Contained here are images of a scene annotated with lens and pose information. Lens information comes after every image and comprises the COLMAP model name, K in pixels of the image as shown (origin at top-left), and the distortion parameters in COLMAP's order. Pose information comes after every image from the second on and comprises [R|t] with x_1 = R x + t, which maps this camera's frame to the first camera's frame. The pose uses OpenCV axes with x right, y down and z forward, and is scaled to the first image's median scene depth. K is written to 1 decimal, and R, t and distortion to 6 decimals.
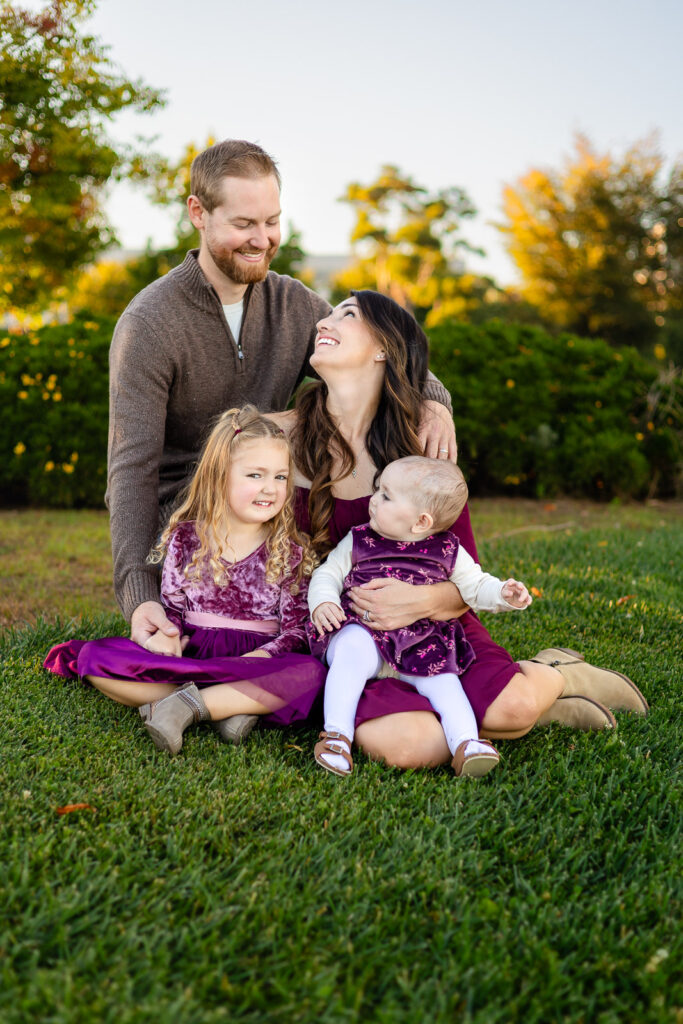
lens RADIAL K [[1546.2, 0, 347.4], [0, 1546.2, 543.4], [0, 0, 1]] dist [0.007357, 0.000000]
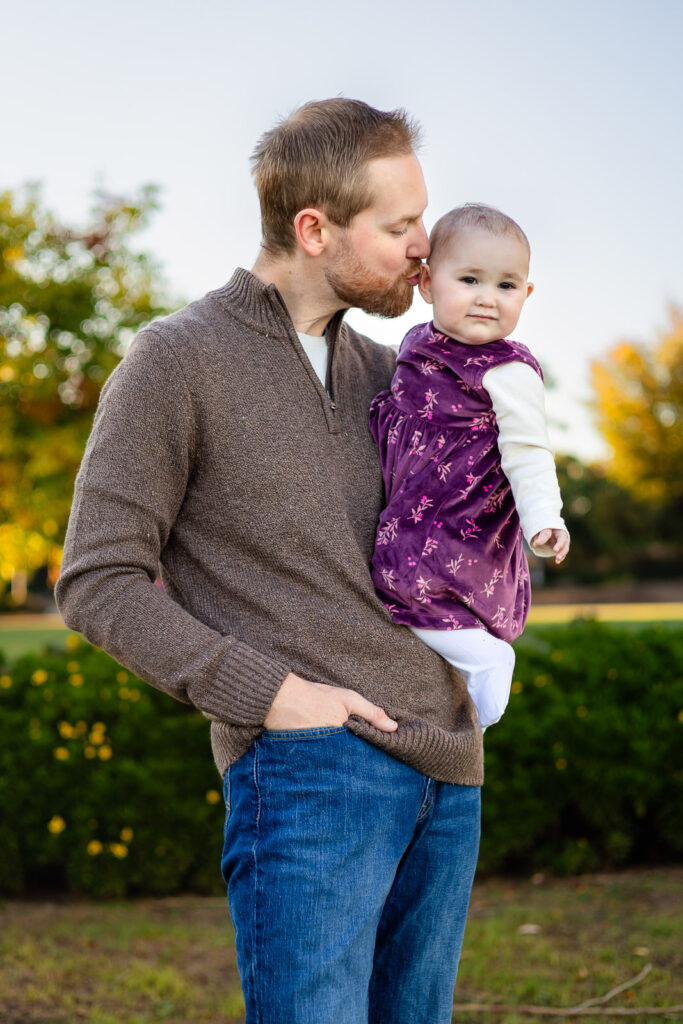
lens RADIAL K [[1636.5, 0, 328.1], [0, 1636.5, 587.9], [0, 0, 1]] dist [0.022797, 0.000000]
pose [[0.998568, -0.014772, -0.051417, -0.043400], [0.010700, 0.996850, -0.078584, -0.153225], [0.052416, 0.077922, 0.995581, 0.244725]]
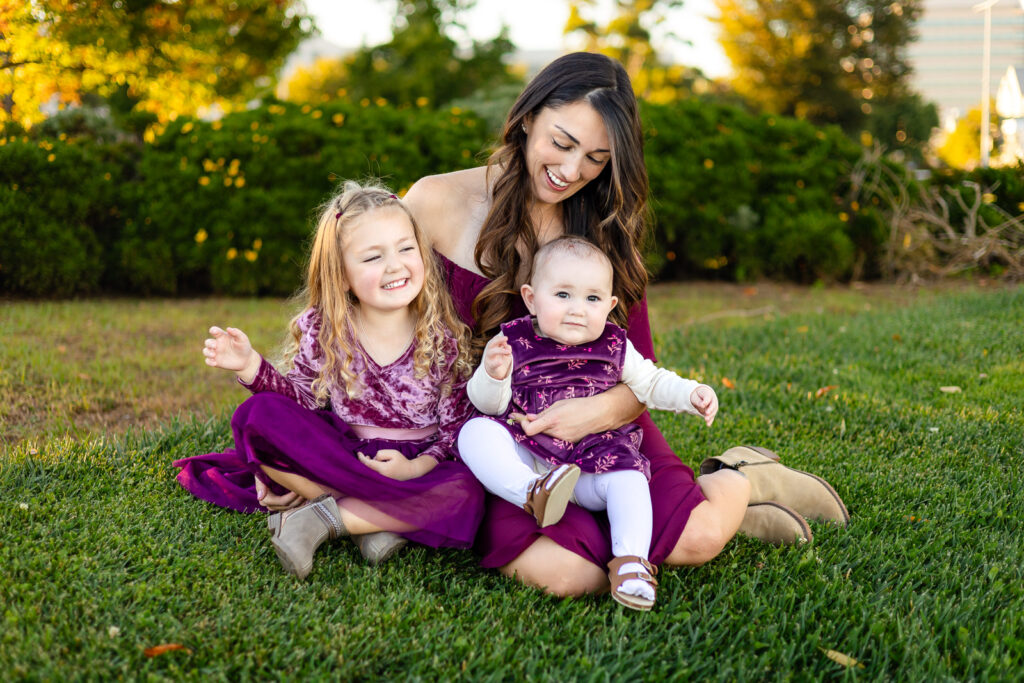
lens RADIAL K [[1488.3, 0, 513.5], [0, 1488.3, 345.4], [0, 0, 1]] dist [0.011882, 0.000000]
pose [[0.999370, -0.007963, -0.034590, 0.021782], [0.008339, 0.999908, 0.010739, -0.001306], [0.034501, -0.011021, 0.999344, 0.095274]]
